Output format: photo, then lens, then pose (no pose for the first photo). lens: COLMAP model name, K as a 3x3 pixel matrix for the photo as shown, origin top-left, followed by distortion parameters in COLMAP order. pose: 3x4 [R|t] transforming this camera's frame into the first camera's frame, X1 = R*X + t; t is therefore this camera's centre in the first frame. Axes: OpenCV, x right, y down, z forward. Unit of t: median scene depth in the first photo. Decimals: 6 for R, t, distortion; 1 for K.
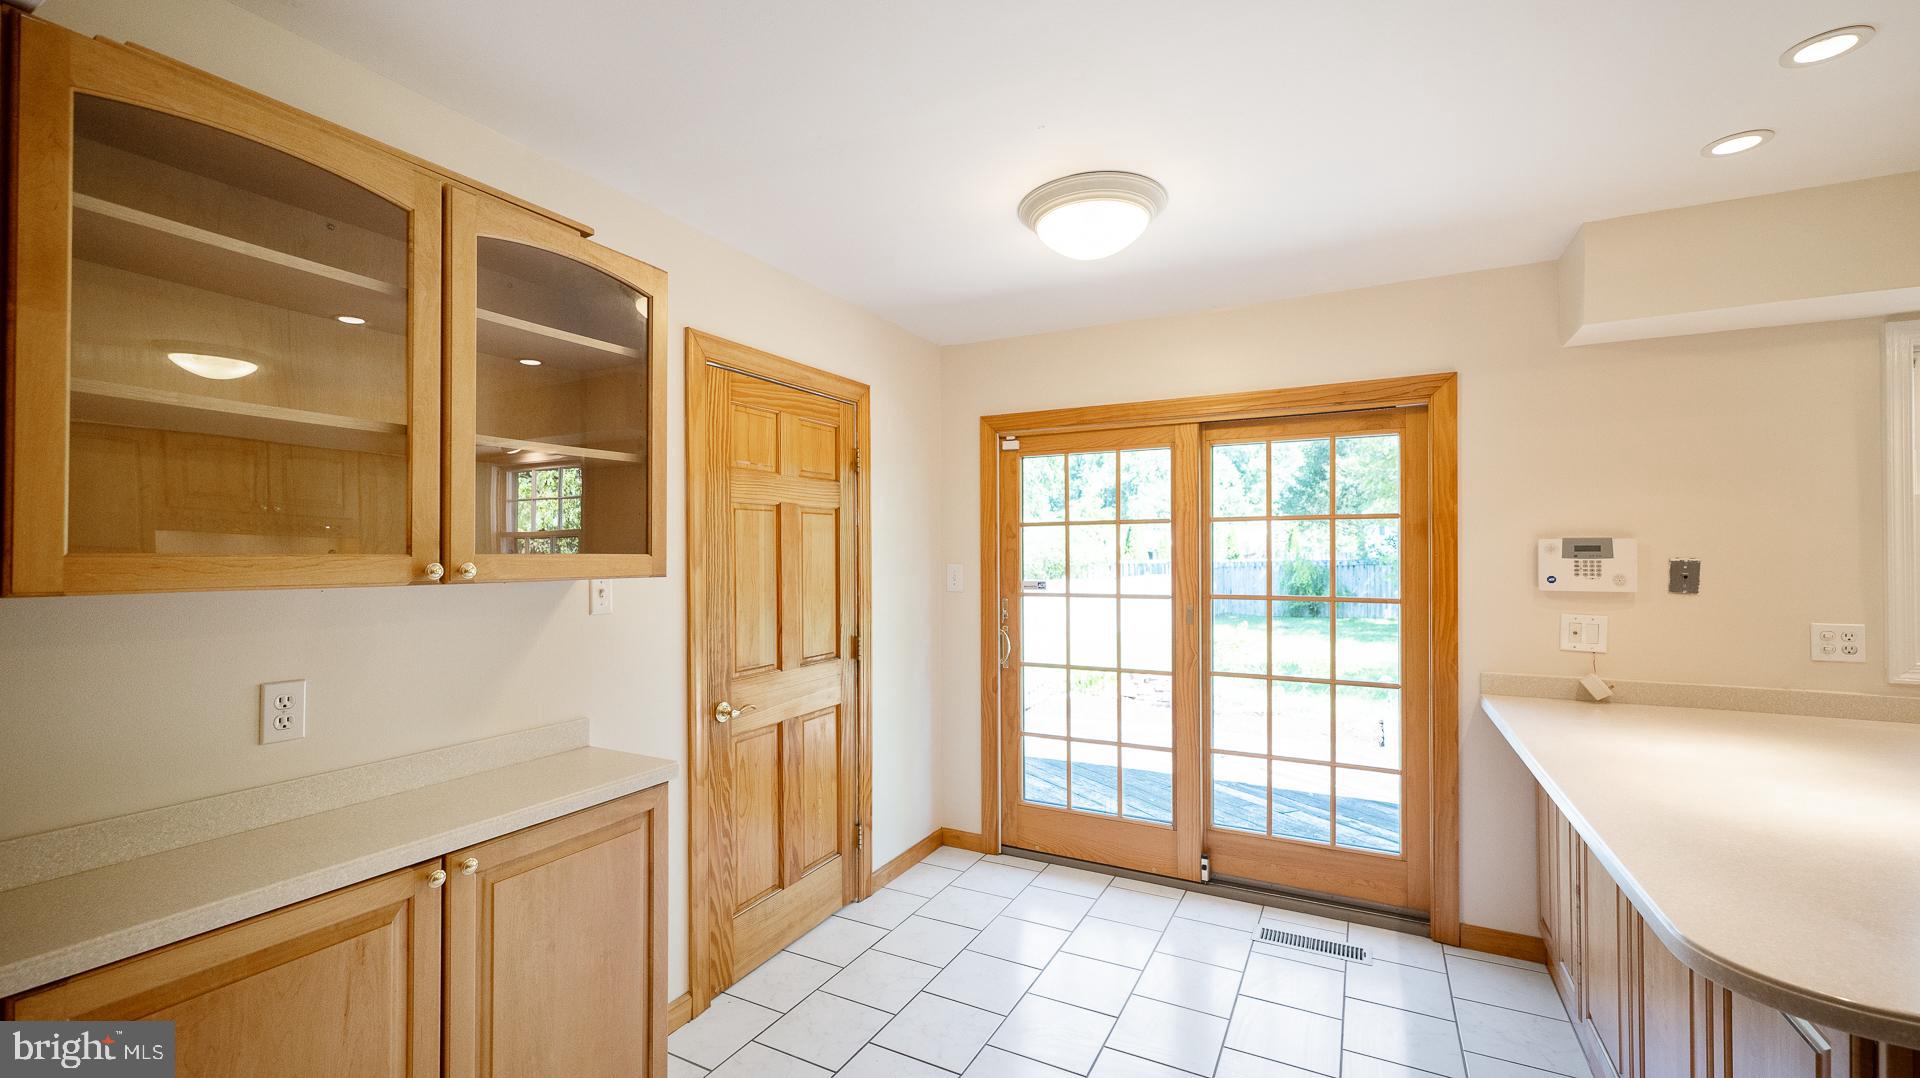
lens RADIAL K [[783.6, 0, 954.3], [0, 783.6, 546.5], [0, 0, 1]] dist [0.003299, 0.000075]
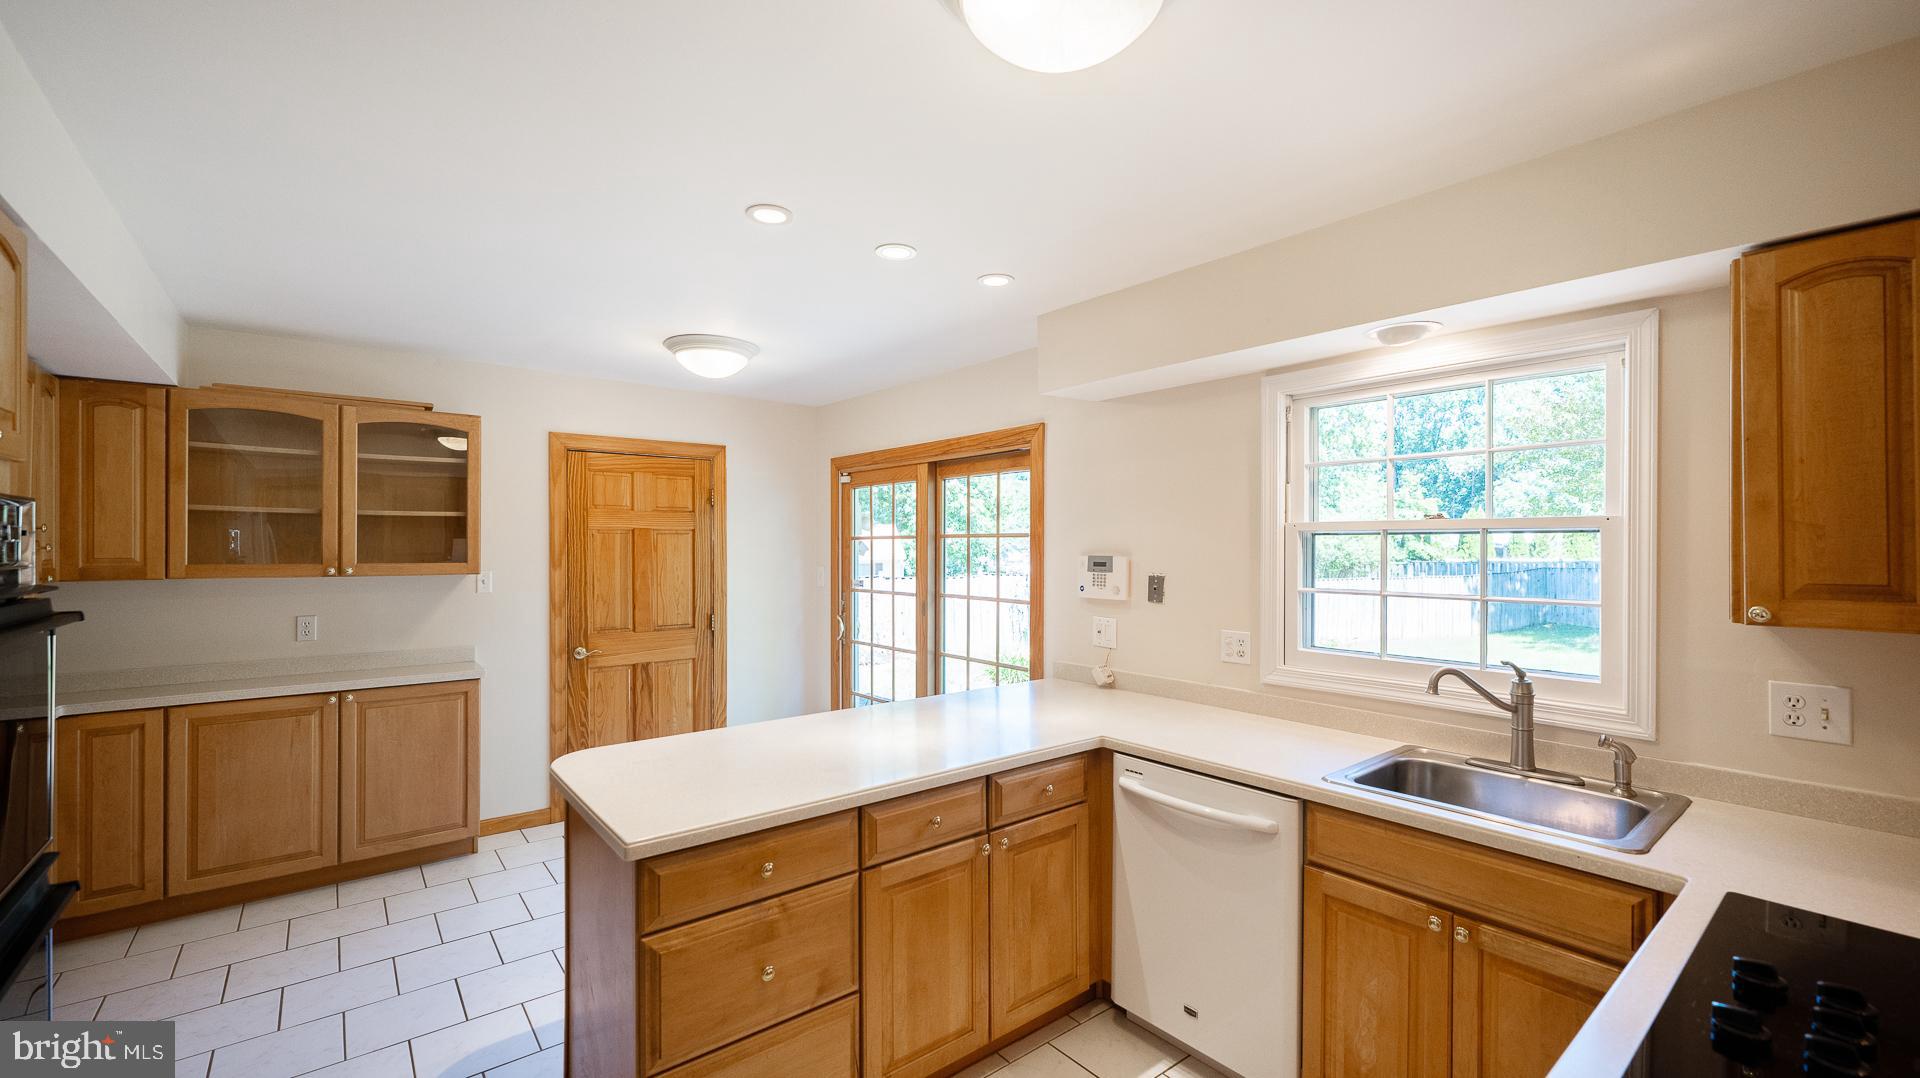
lens RADIAL K [[783.6, 0, 954.3], [0, 783.6, 546.5], [0, 0, 1]] dist [0.003299, 0.000075]
pose [[0.917137, 0.004935, -0.398541, 0.979245], [-0.001616, 0.999961, 0.008663, -0.032186], [0.398569, -0.007301, 0.917109, -0.207690]]
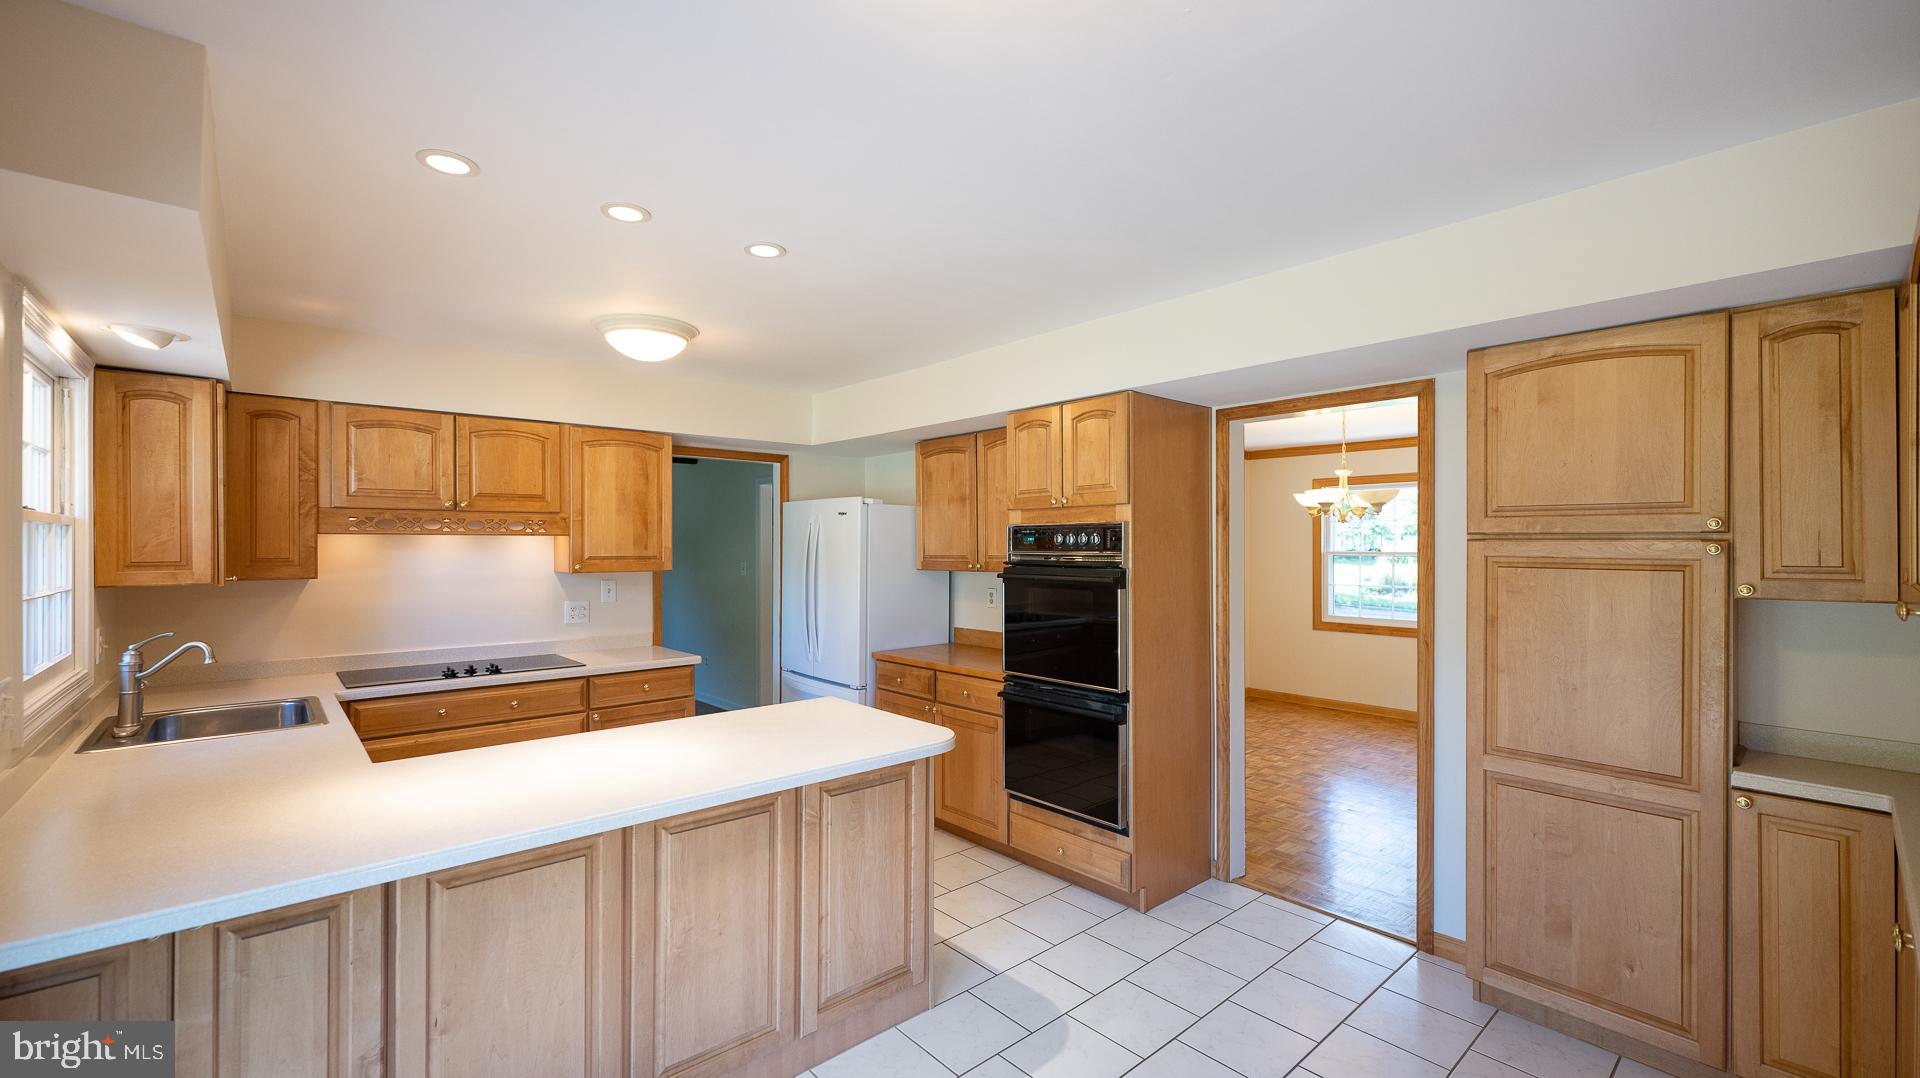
lens RADIAL K [[783.6, 0, 954.3], [0, 783.6, 546.5], [0, 0, 1]] dist [0.003299, 0.000075]
pose [[-0.934439, 0.000742, 0.356124, 0.035448], [-0.001397, 0.999983, -0.005747, -0.018100], [-0.356122, -0.005868, -0.934421, 1.111690]]
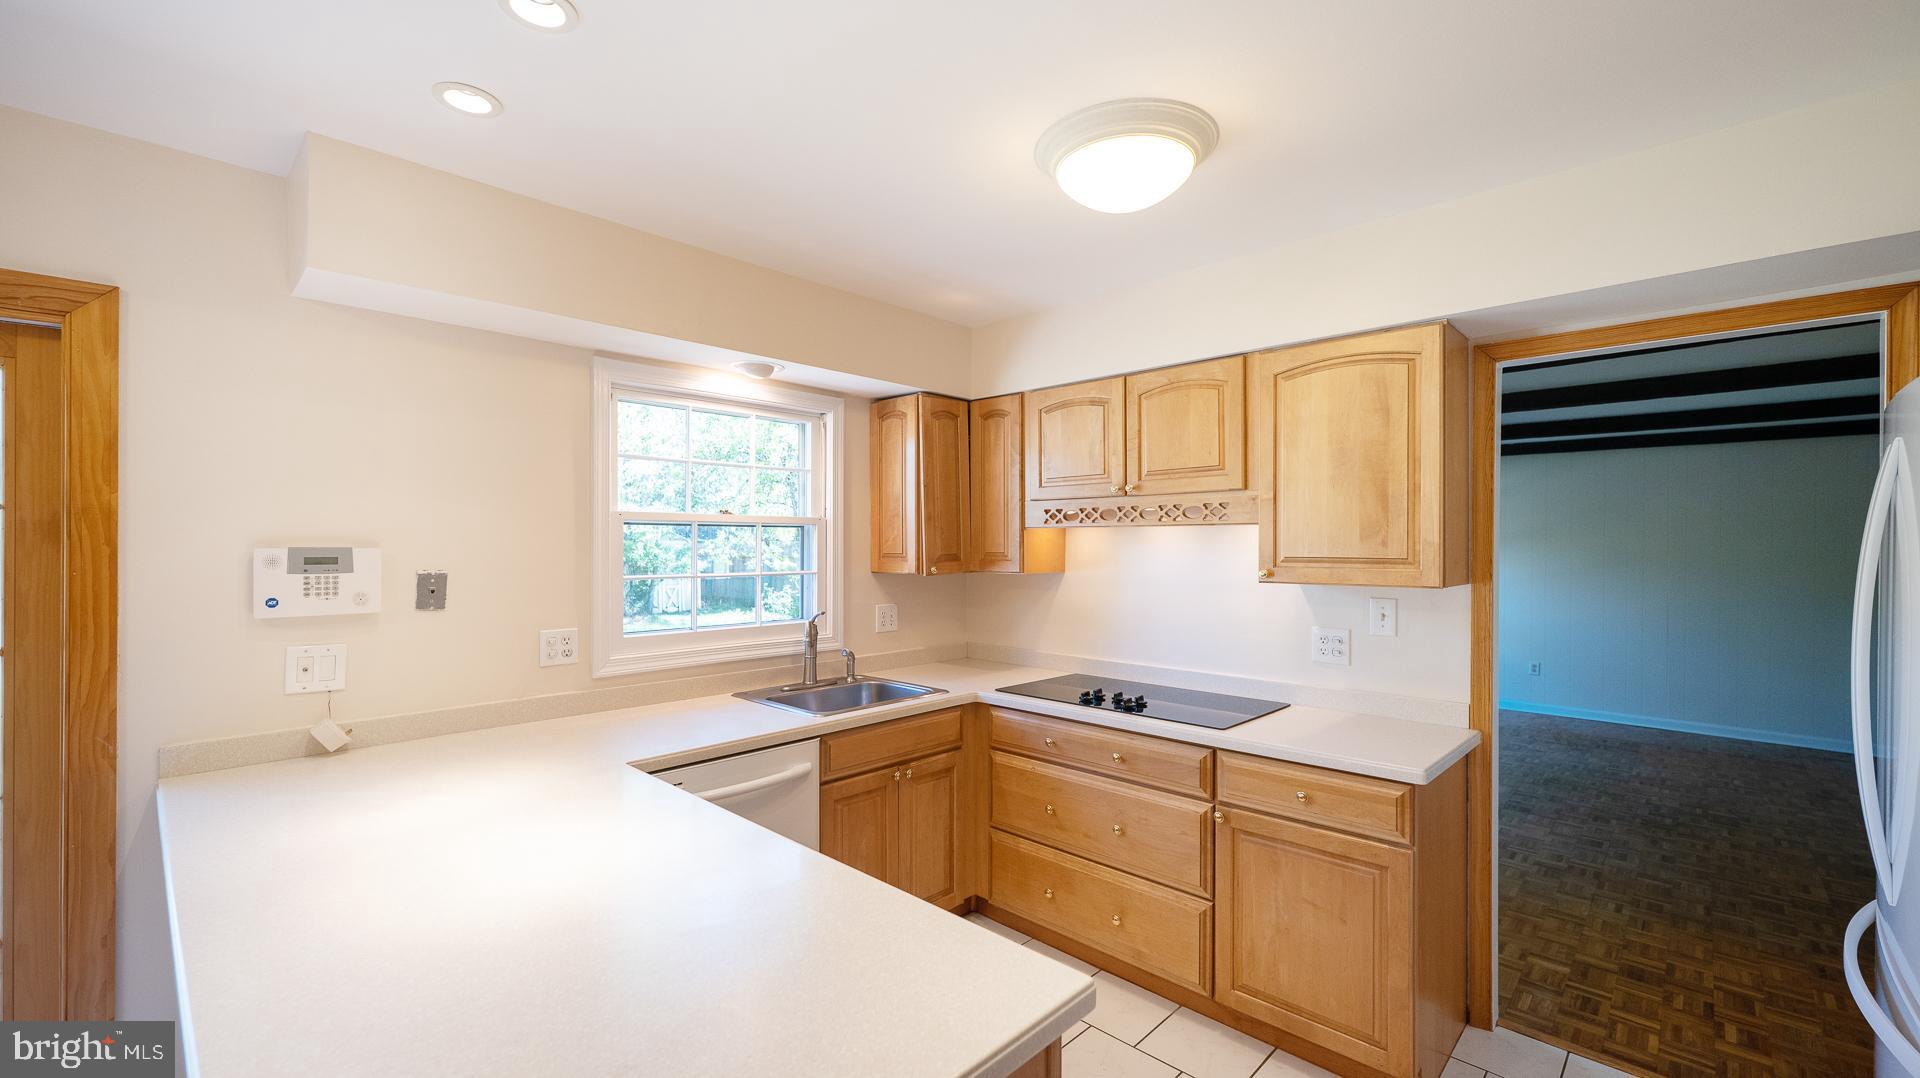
lens RADIAL K [[783.6, 0, 954.3], [0, 783.6, 546.5], [0, 0, 1]] dist [0.003299, 0.000075]
pose [[0.279027, 0.000307, 0.960283, 0.206175], [-0.009601, 0.999951, 0.002470, -0.017700], [-0.960235, -0.009909, 0.279016, 0.156421]]
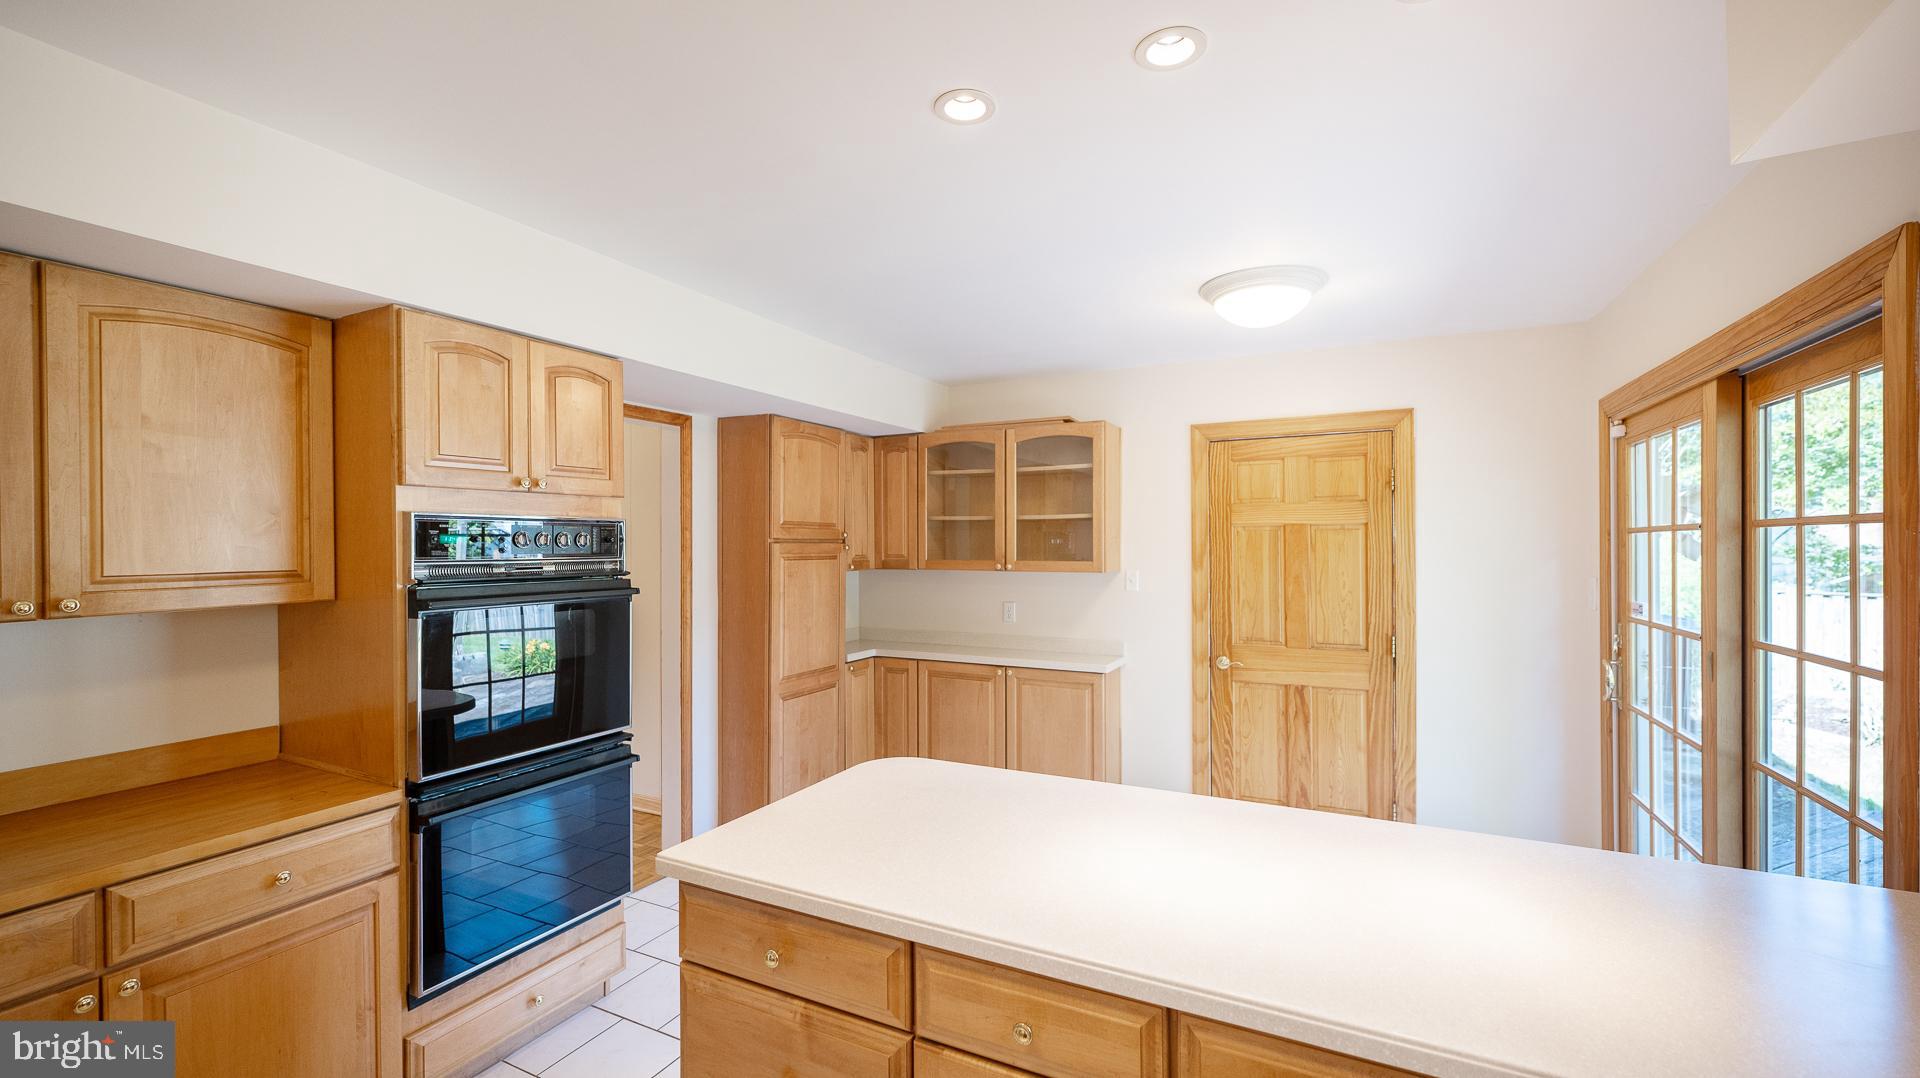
lens RADIAL K [[786.4, 0, 949.3], [0, 786.4, 545.5], [0, 0, 1]] dist [0.001634, 0.000064]
pose [[0.003479, 0.007572, -0.999965, 1.089849], [0.011292, 0.999907, 0.007611, -0.033950], [0.999930, -0.011318, 0.003394, 0.393065]]
